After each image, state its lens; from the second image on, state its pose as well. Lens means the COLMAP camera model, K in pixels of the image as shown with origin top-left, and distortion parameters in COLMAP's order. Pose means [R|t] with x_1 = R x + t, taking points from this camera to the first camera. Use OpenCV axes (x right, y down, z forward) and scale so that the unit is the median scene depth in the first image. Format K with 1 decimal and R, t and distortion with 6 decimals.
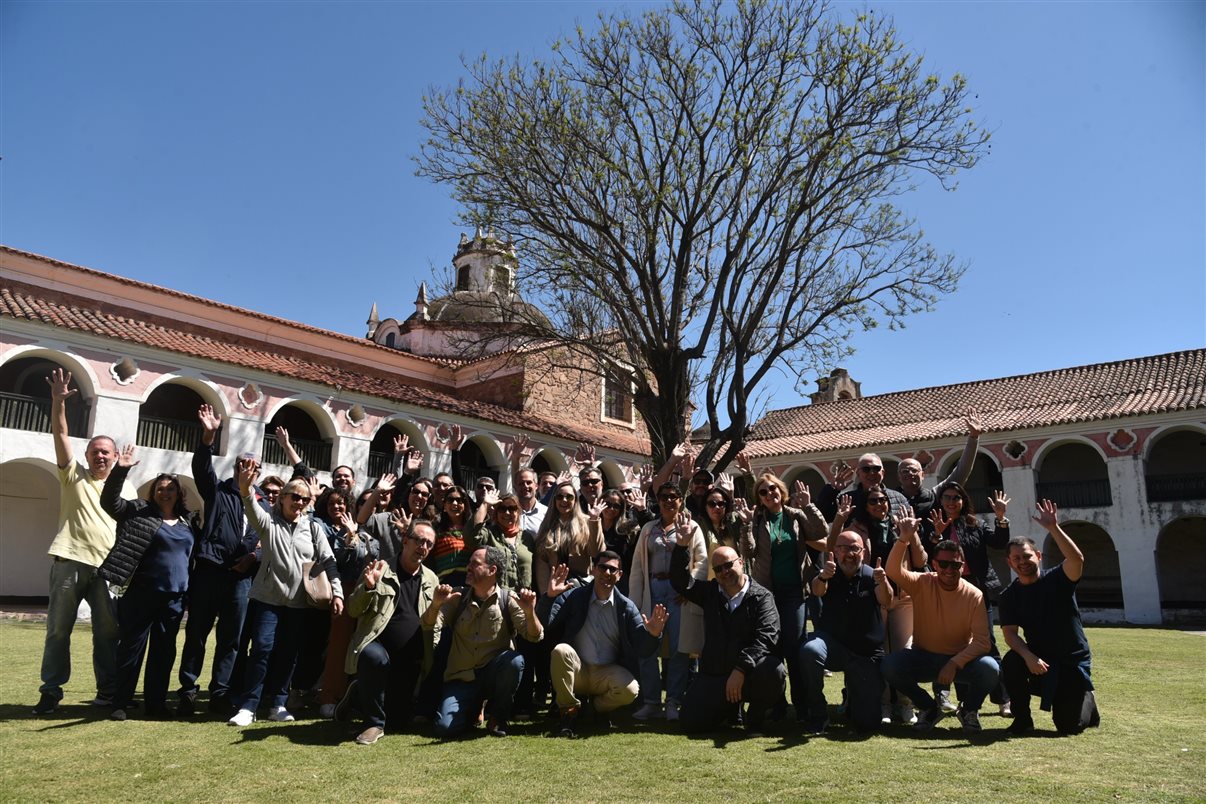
lens RADIAL K [[834.9, 0, 603.0], [0, 834.9, 402.0], [0, 0, 1]] dist [-0.031124, -0.002056]
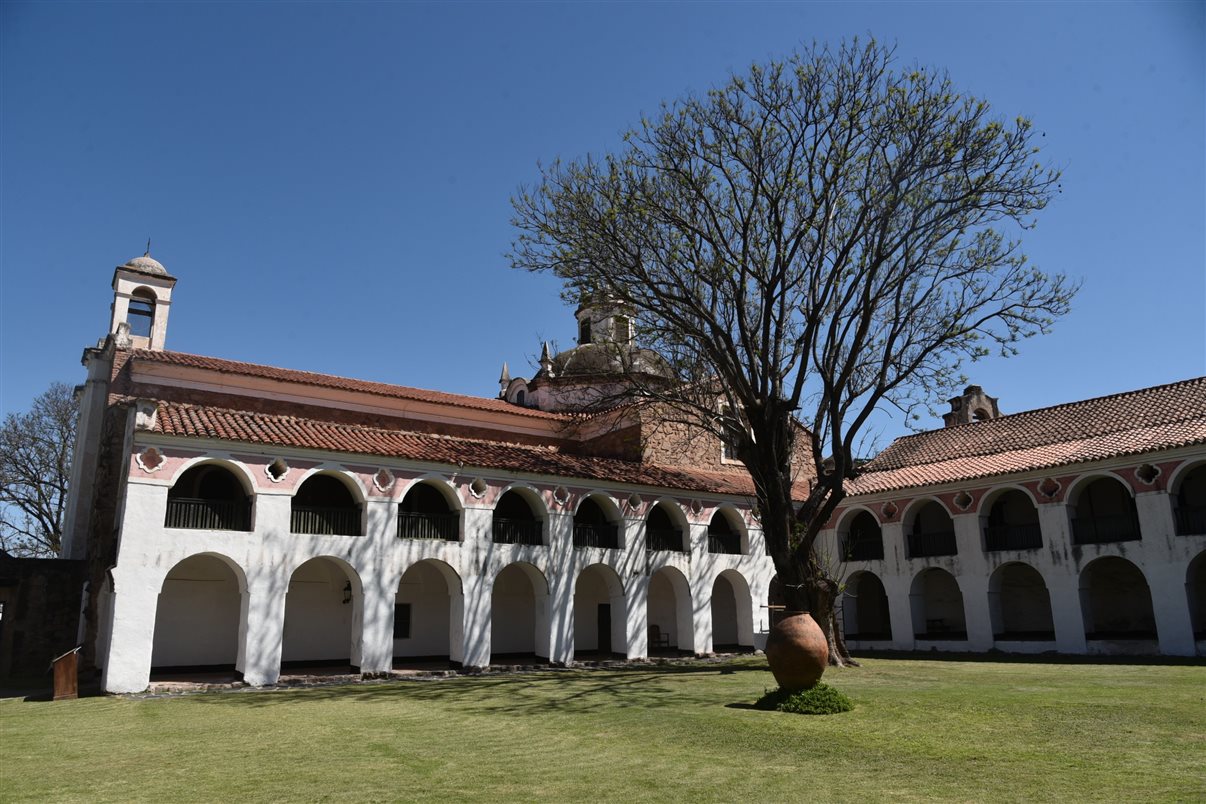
lens RADIAL K [[834.9, 0, 603.0], [0, 834.9, 402.0], [0, 0, 1]] dist [-0.031124, -0.002056]
pose [[0.979623, -0.079751, -0.184334, 0.062580], [0.075930, 0.996728, -0.027706, -0.043667], [0.185940, 0.013145, 0.982473, -0.043870]]
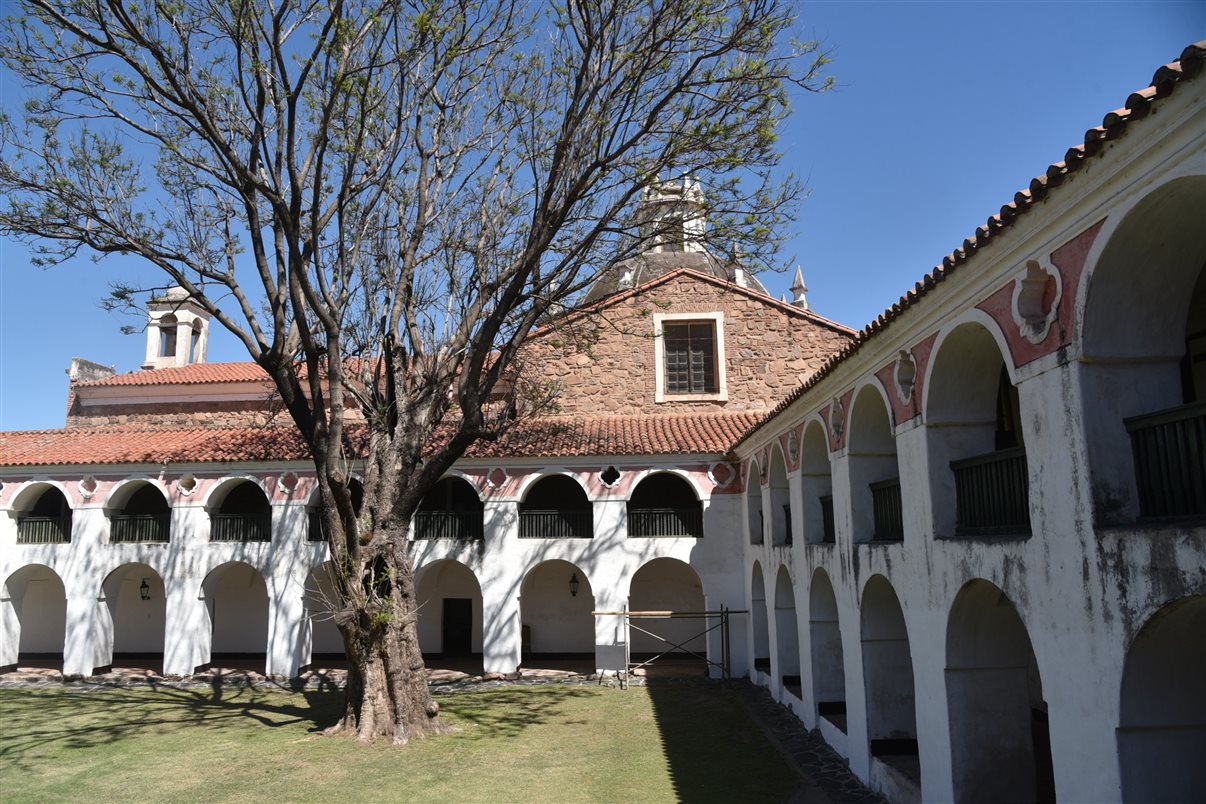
lens RADIAL K [[834.9, 0, 603.0], [0, 834.9, 402.0], [0, 0, 1]] dist [-0.031124, -0.002056]
pose [[0.582562, -0.158254, -0.797231, 0.693320], [0.205327, 0.977702, -0.044039, 0.056619], [0.786424, -0.138037, 0.602066, 0.652042]]
